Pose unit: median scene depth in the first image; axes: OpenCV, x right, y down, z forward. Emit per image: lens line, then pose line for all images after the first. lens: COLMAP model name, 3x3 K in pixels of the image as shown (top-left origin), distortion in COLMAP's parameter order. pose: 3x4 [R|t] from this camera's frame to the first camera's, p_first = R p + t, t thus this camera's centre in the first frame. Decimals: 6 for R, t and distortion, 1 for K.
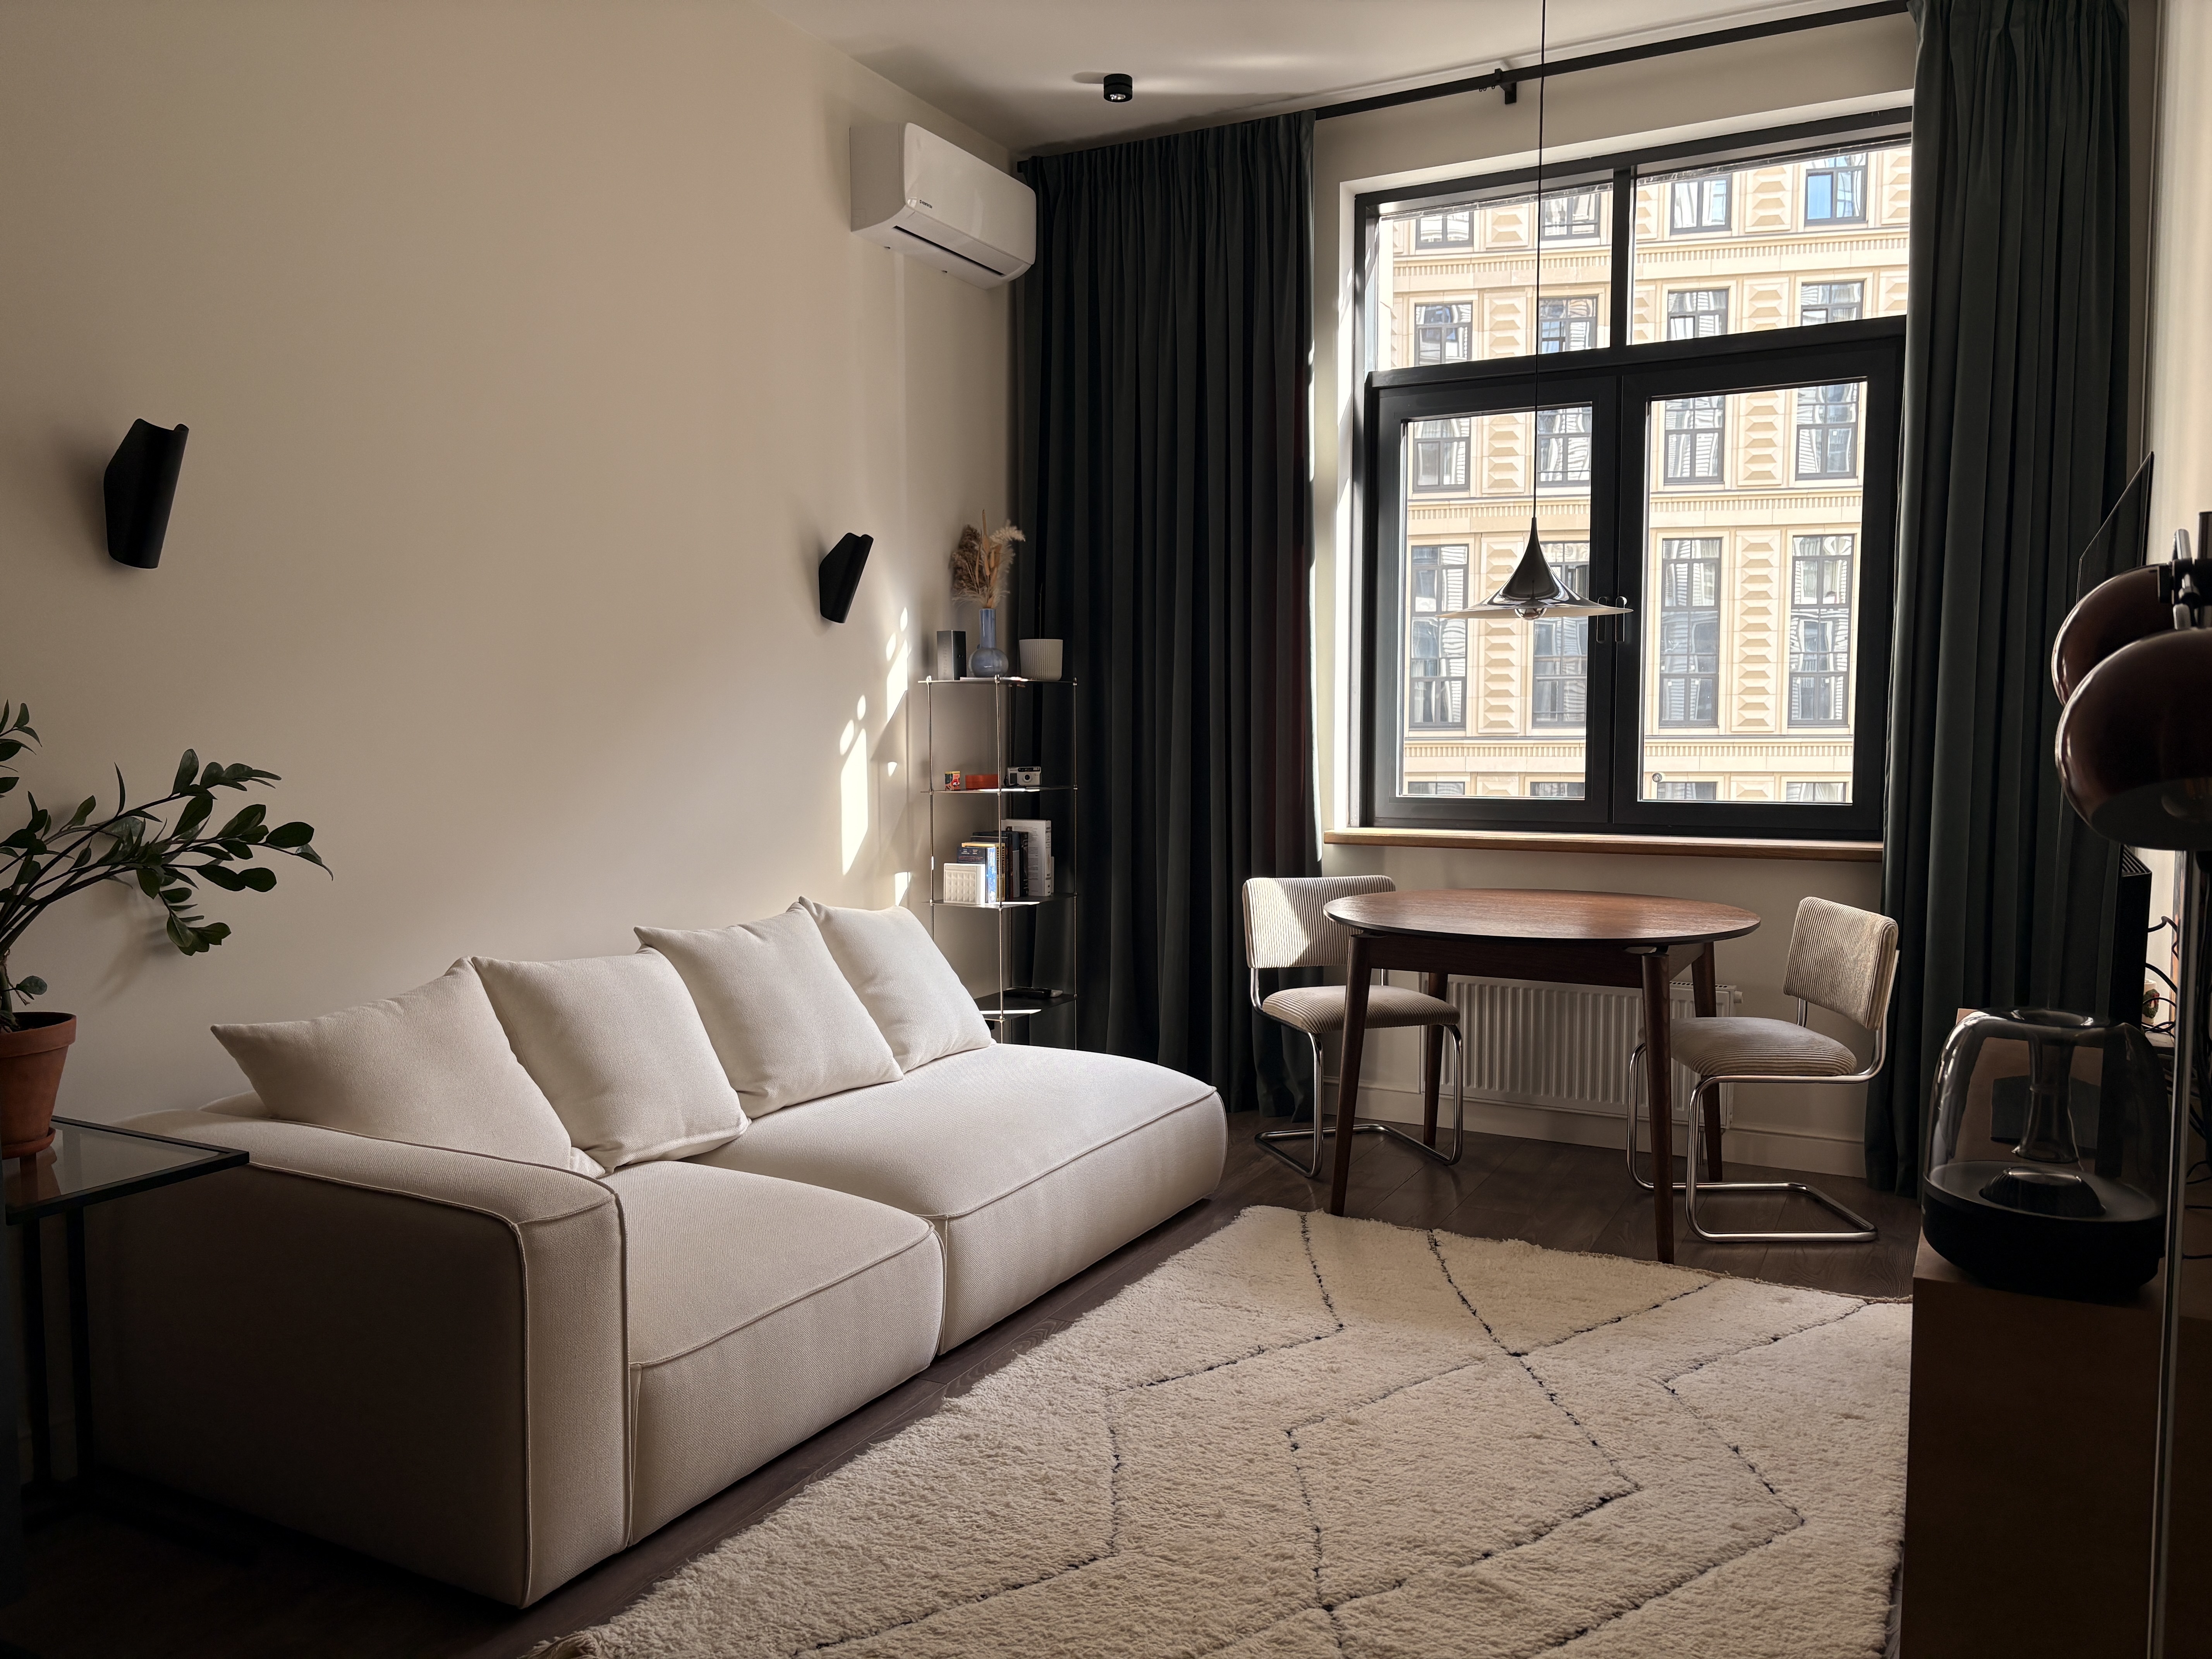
lens RADIAL K [[1676.9, 0, 1098.6], [0, 1676.9, 839.3], [0, 0, 1]] dist [0.036079, -0.003143]
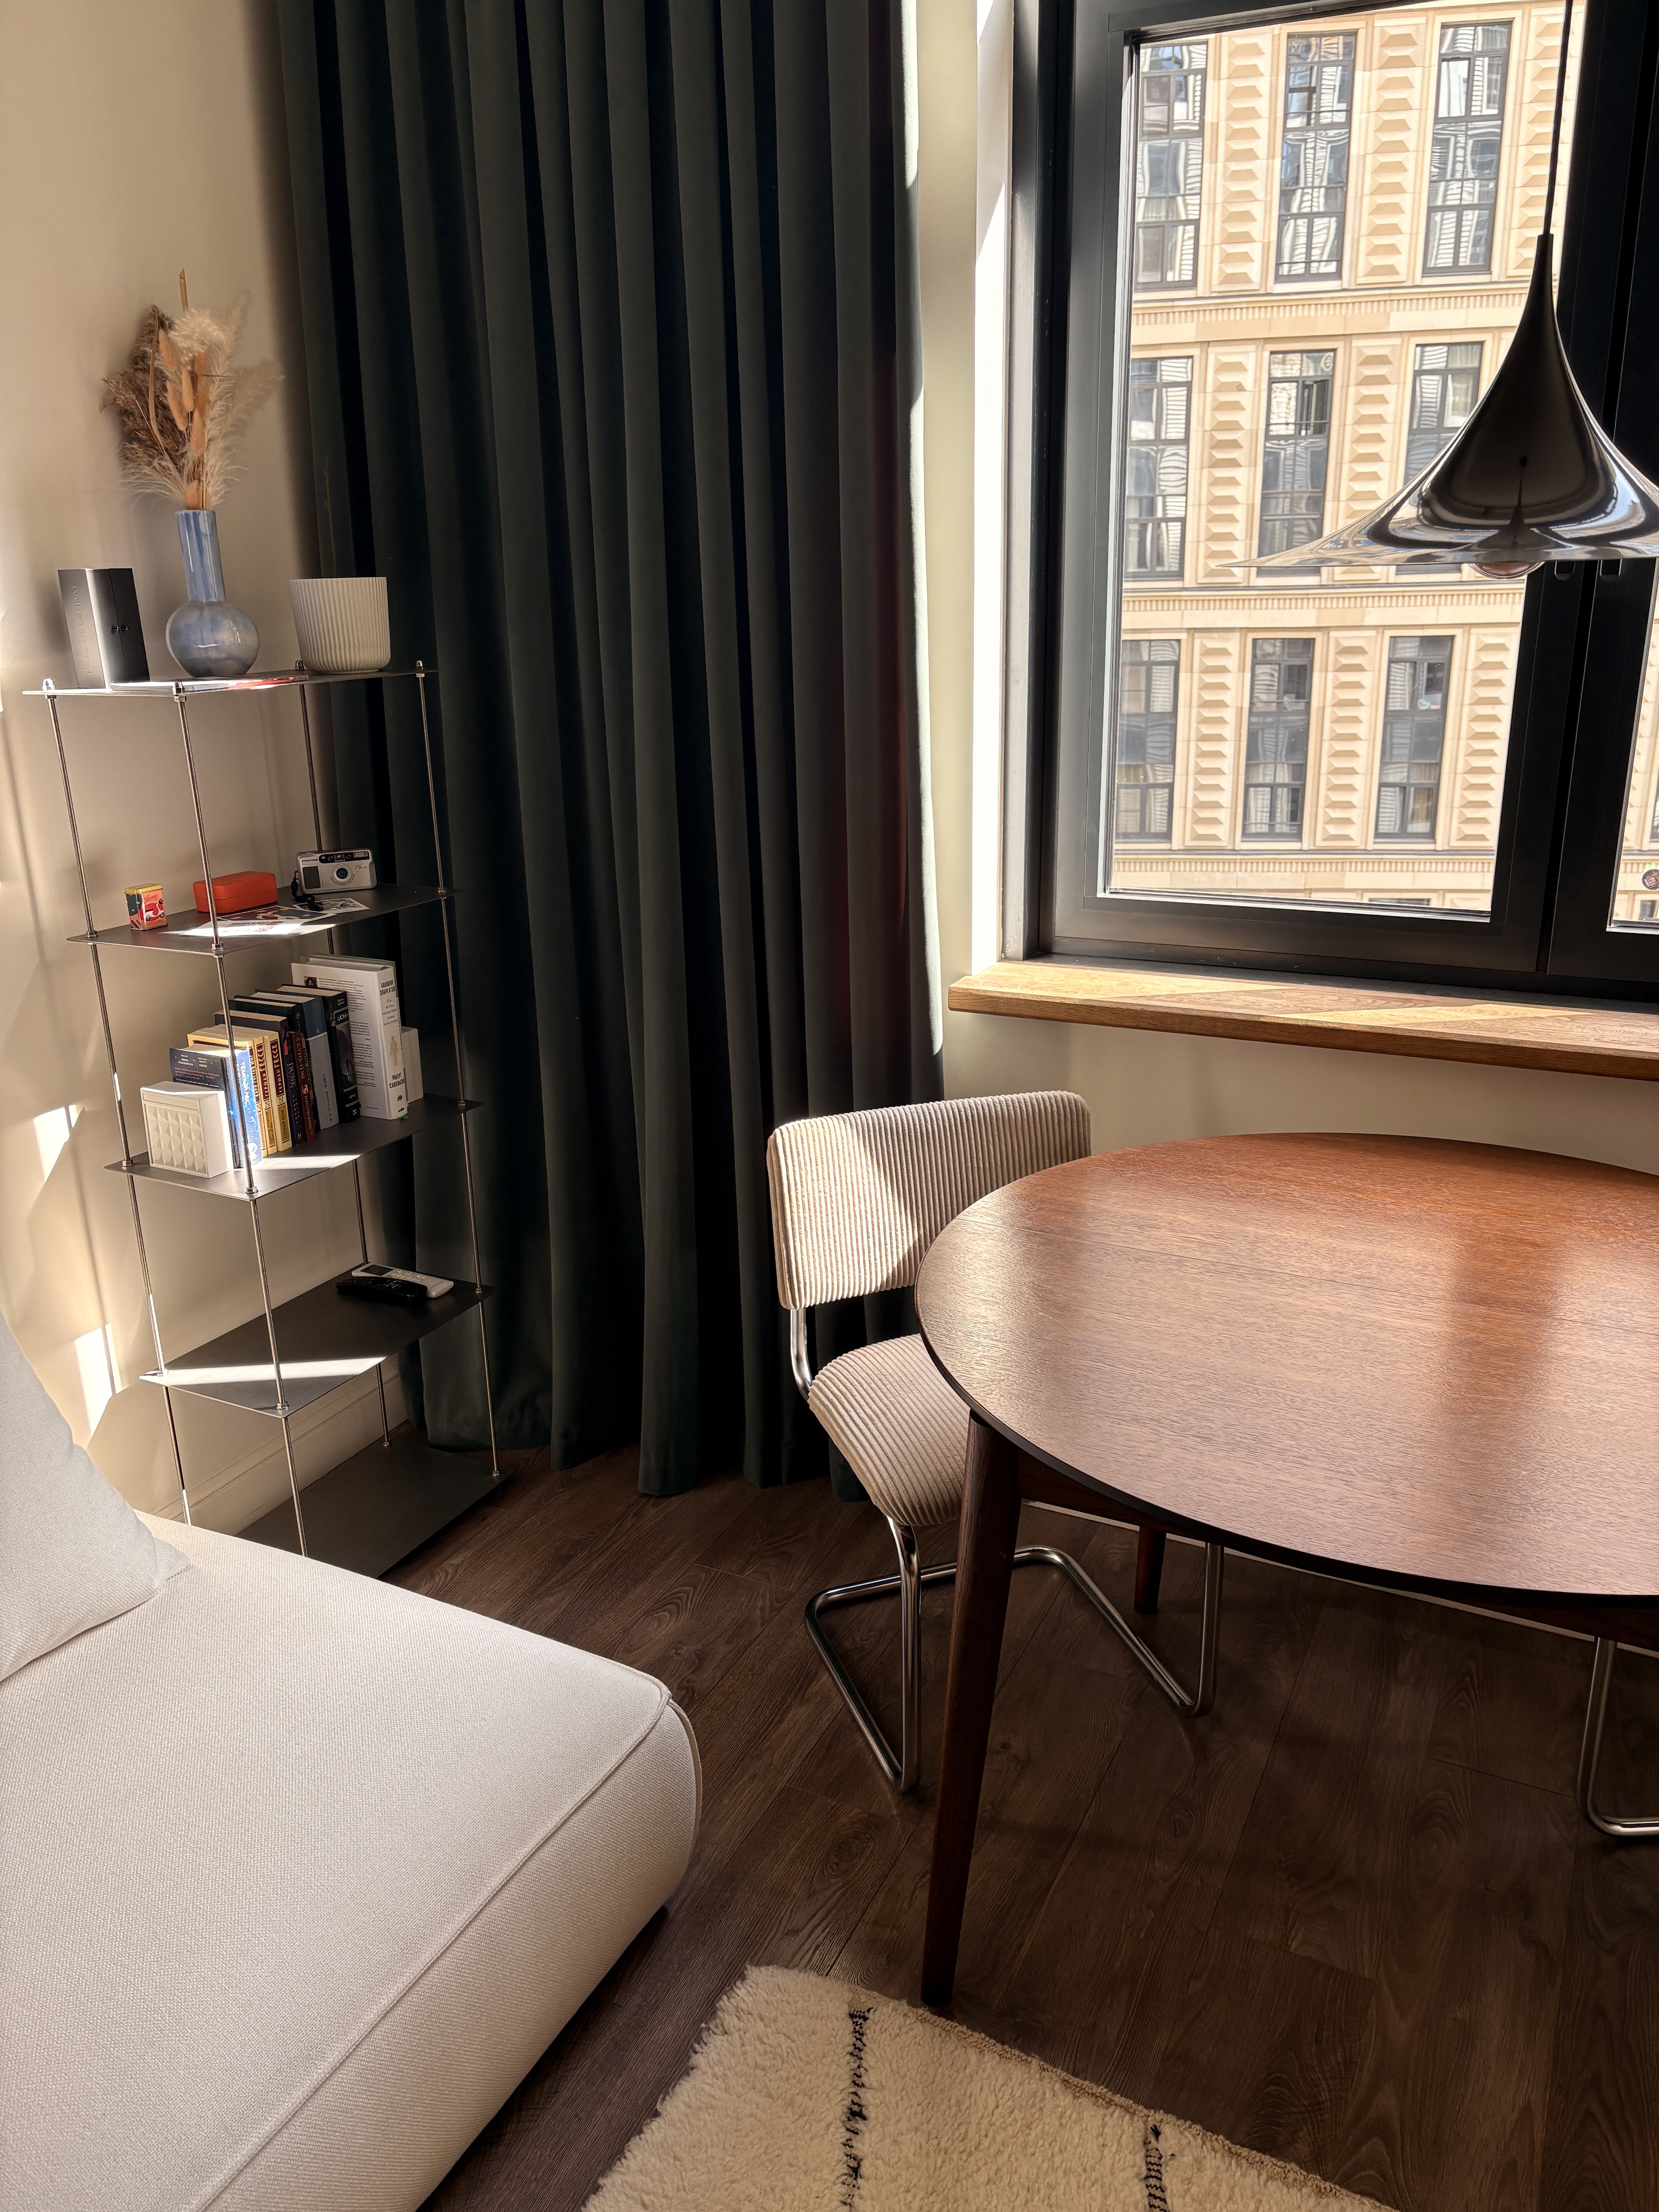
lens RADIAL K [[1676.9, 0, 853.9], [0, 1676.9, 1101.8], [0, 0, 1]] dist [0.036079, -0.003143]
pose [[0.999357, -0.023499, 0.027069, 0.090812], [0.016412, 0.971304, 0.237273, -0.086696], [-0.031868, -0.236676, 0.971066, 0.508047]]
